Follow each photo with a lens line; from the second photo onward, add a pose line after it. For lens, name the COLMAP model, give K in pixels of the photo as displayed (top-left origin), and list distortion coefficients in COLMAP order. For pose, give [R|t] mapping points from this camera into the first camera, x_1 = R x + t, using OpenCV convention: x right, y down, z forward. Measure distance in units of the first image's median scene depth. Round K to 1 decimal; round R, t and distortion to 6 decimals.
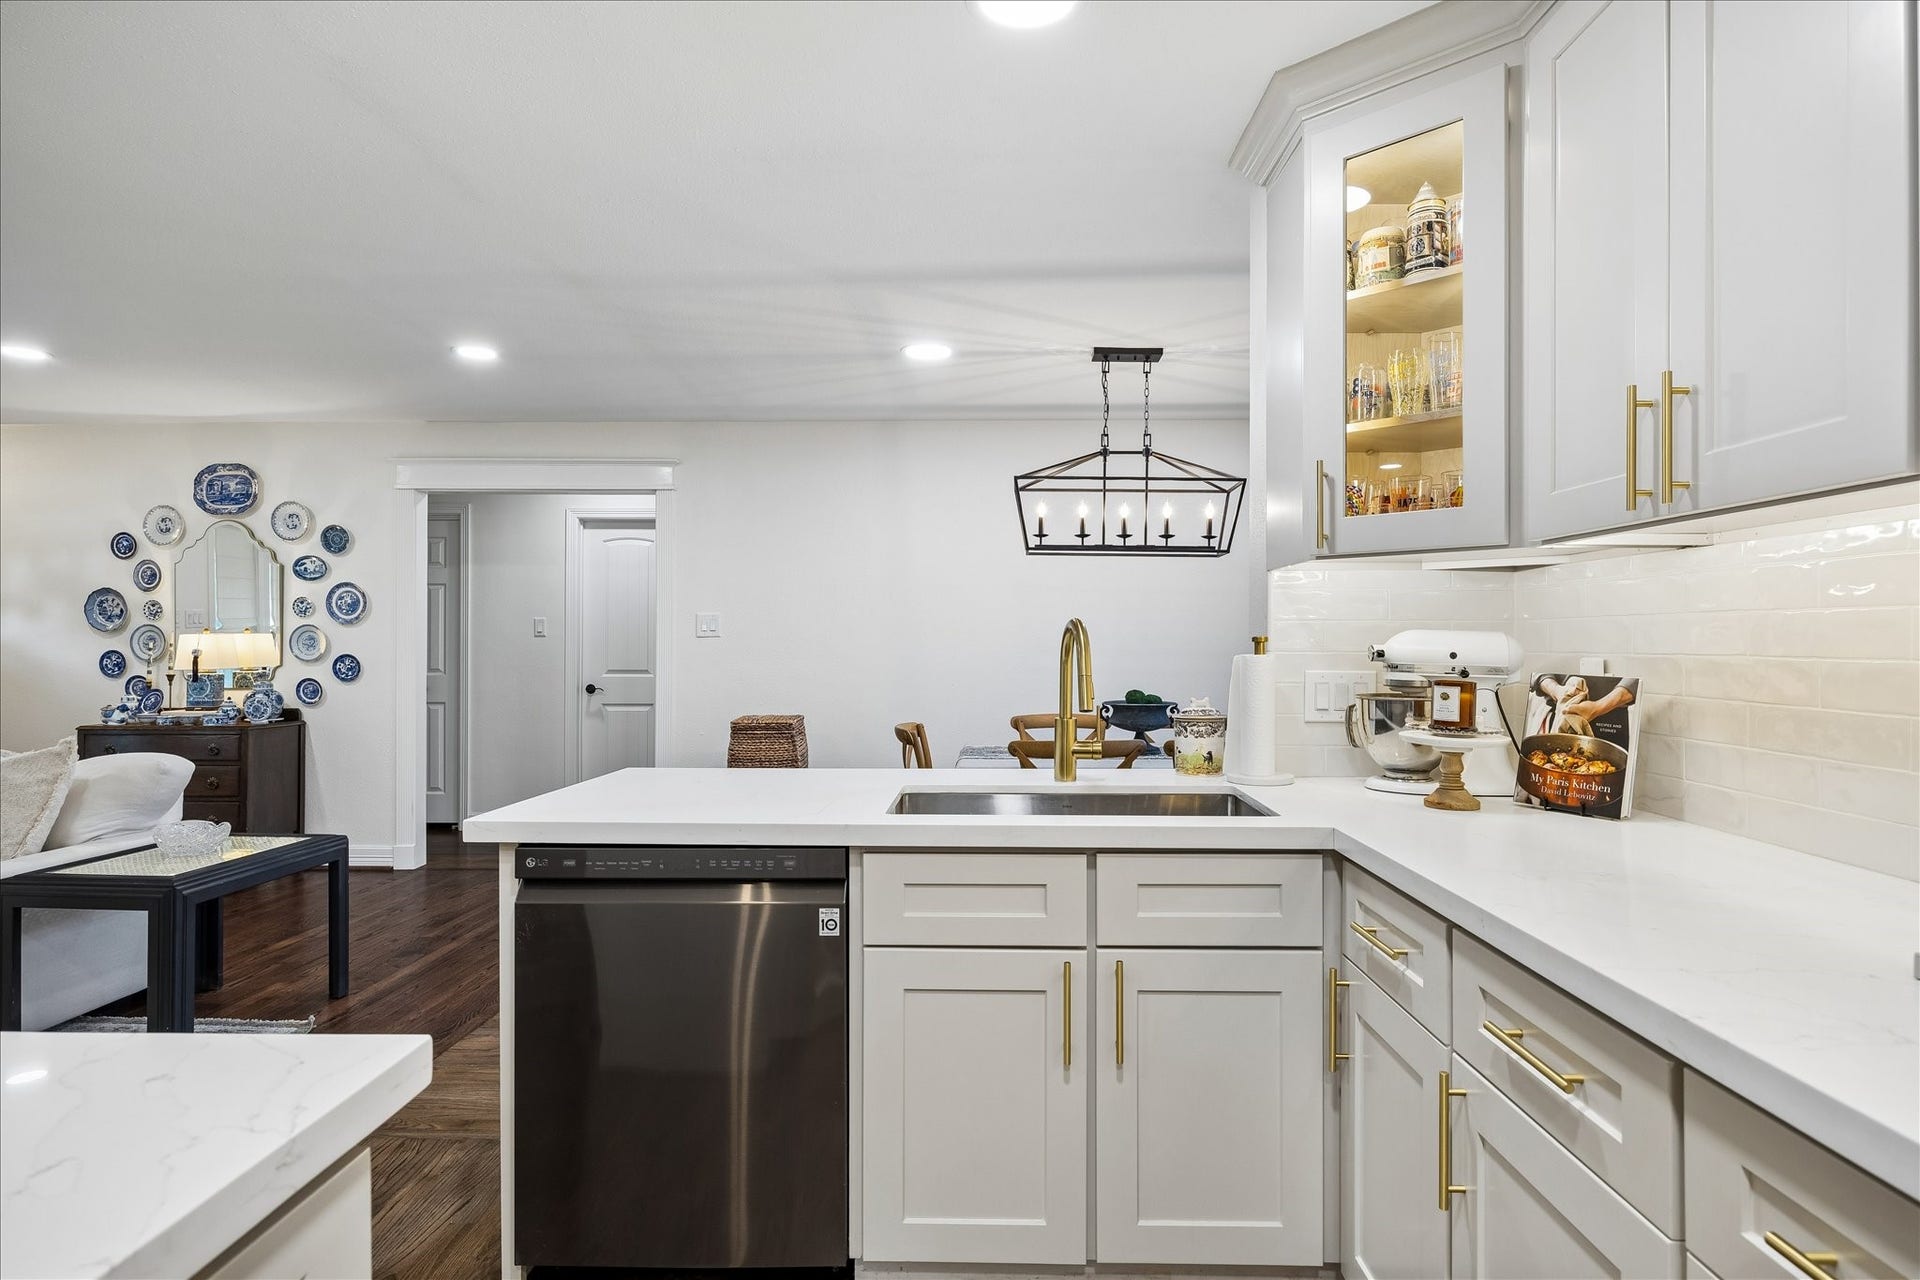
lens RADIAL K [[1022.1, 0, 956.4], [0, 1022.1, 640.2], [0, 0, 1]] dist [-0.003908, -0.000951]
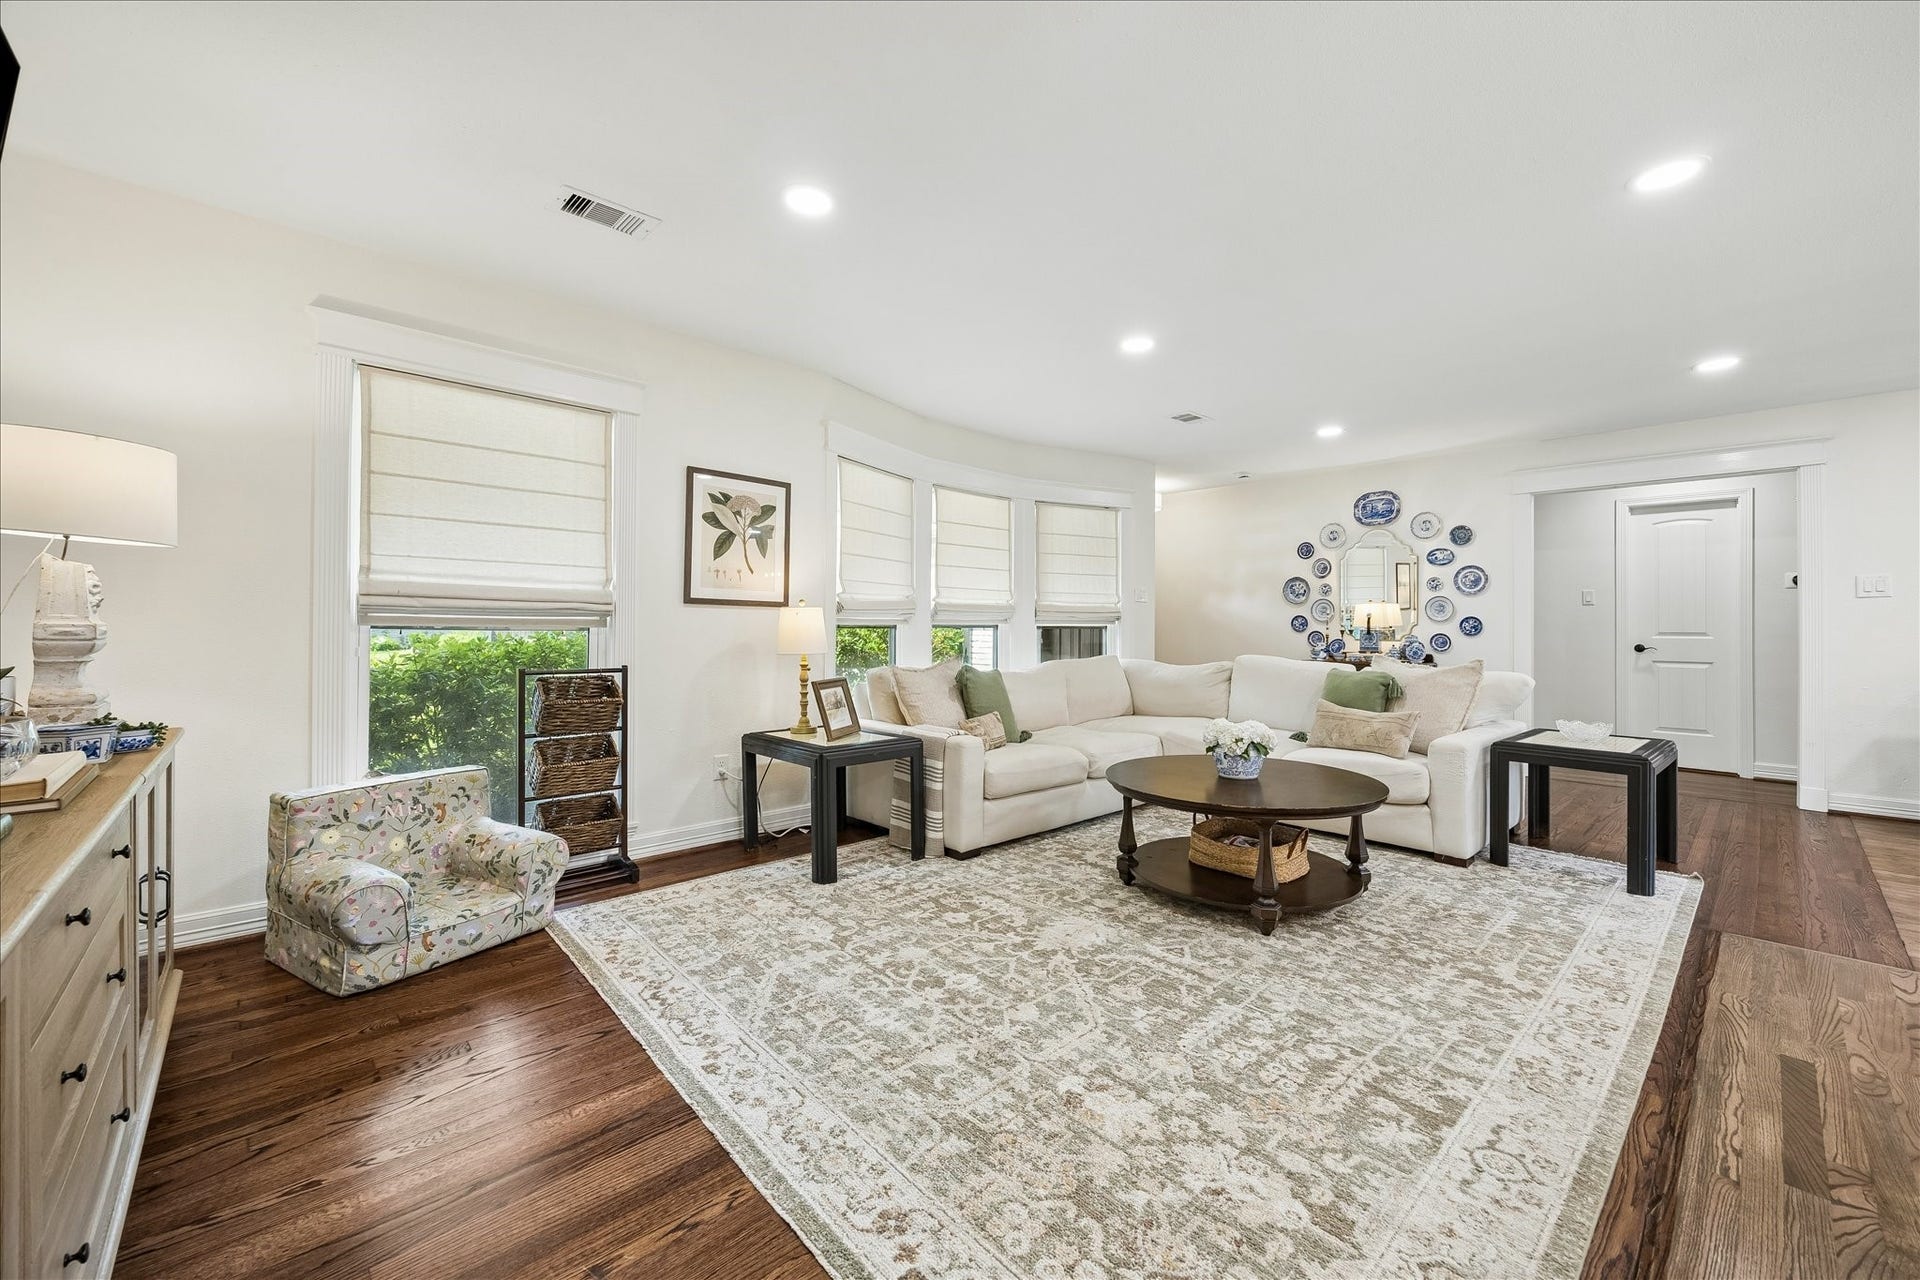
lens RADIAL K [[744.9, 0, 976.1], [0, 744.9, 619.3], [0, 0, 1]] dist [-0.002137, 0.000081]
pose [[0.706962, -0.005849, -0.707227, -0.808847], [-0.001137, 0.999955, -0.009407, 0.063996], [0.707251, 0.007455, 0.706924, -0.464437]]
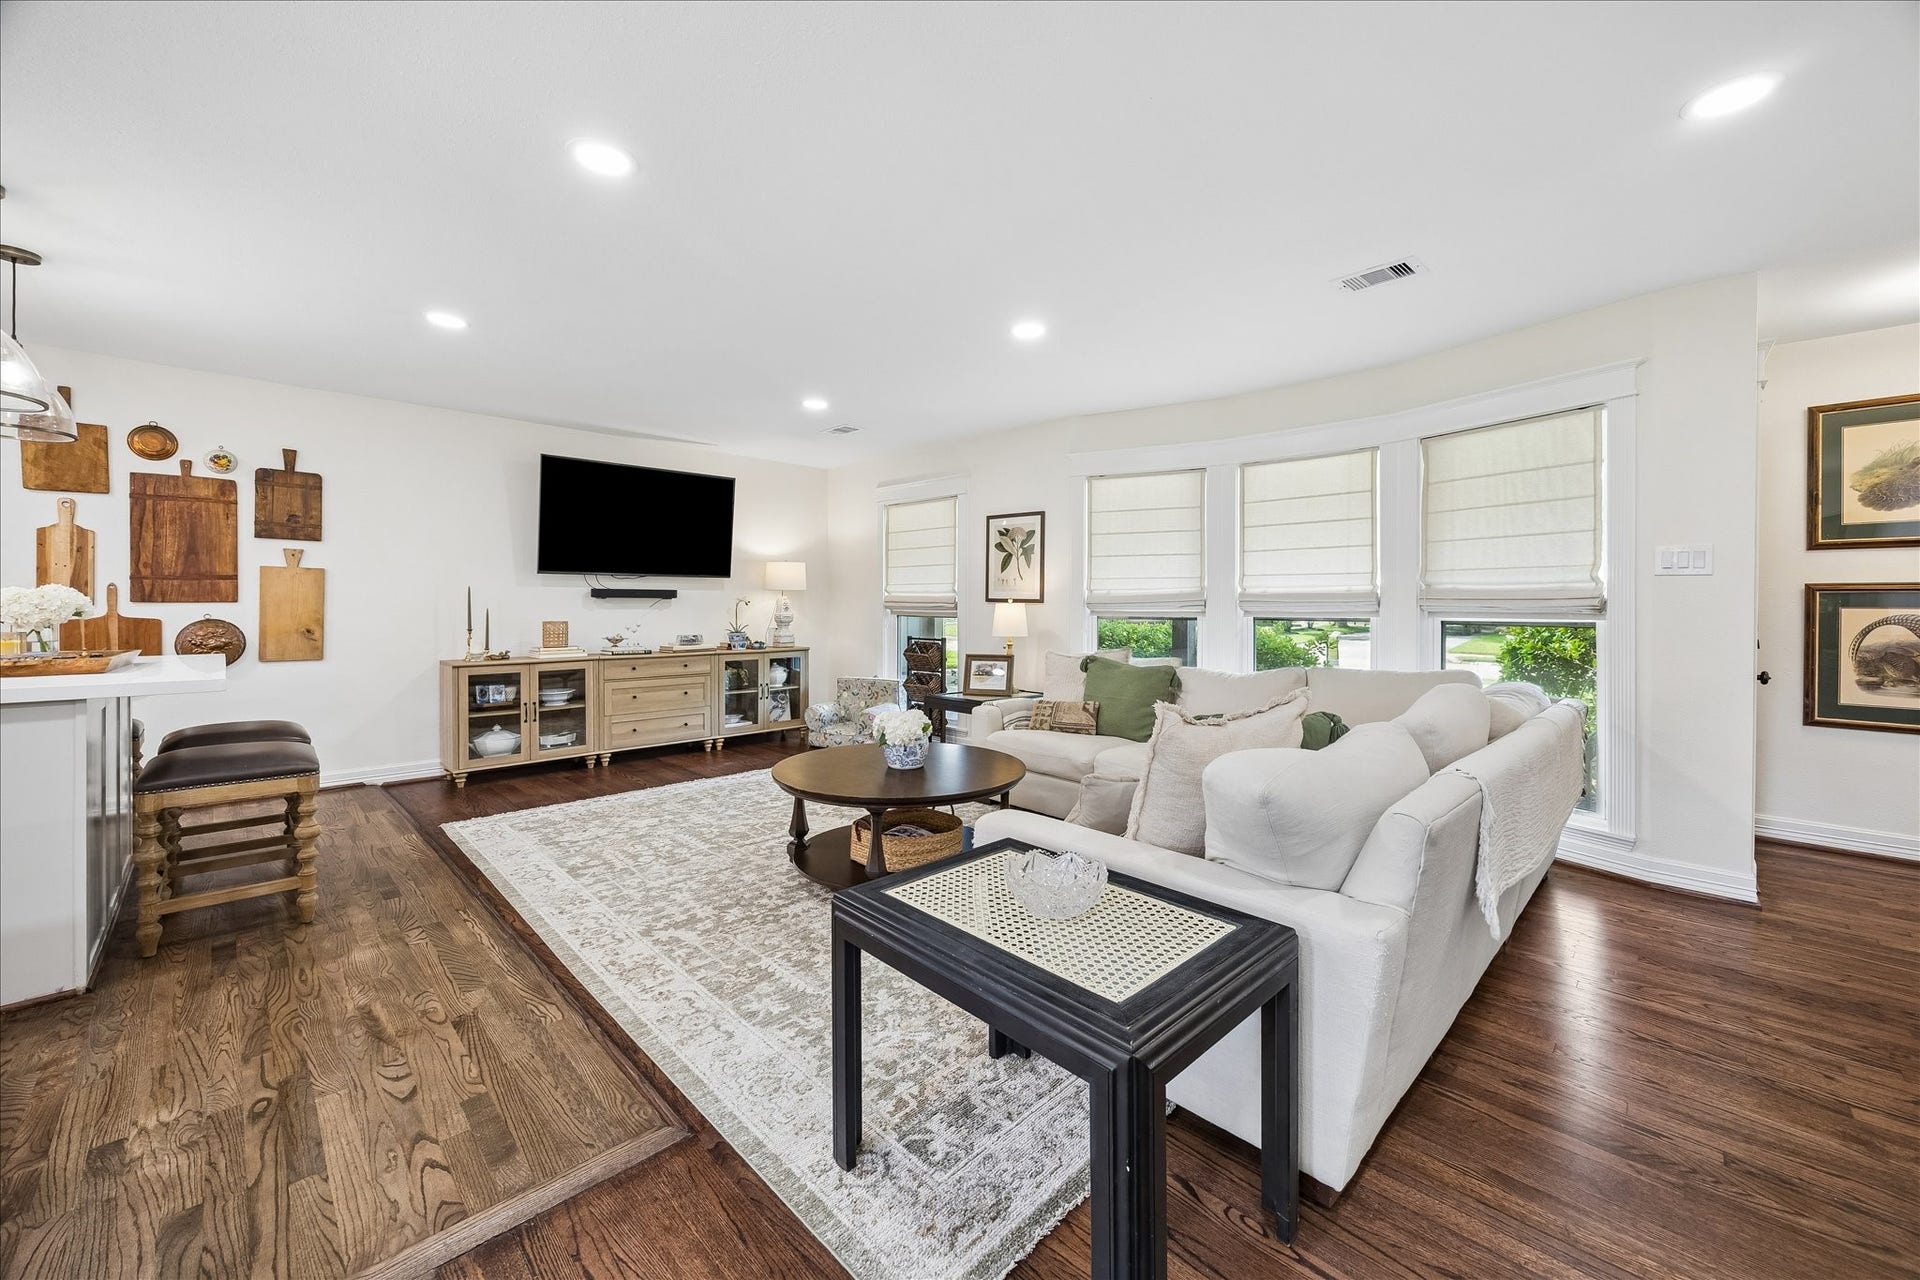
lens RADIAL K [[744.9, 0, 974.4], [0, 744.9, 607.5], [0, 0, 1]] dist [-0.002137, 0.000081]
pose [[-0.679840, -0.001691, -0.733359, -0.506955], [-0.003182, 0.999995, 0.000644, 0.035797], [0.733354, 0.002771, -0.679842, 1.700327]]
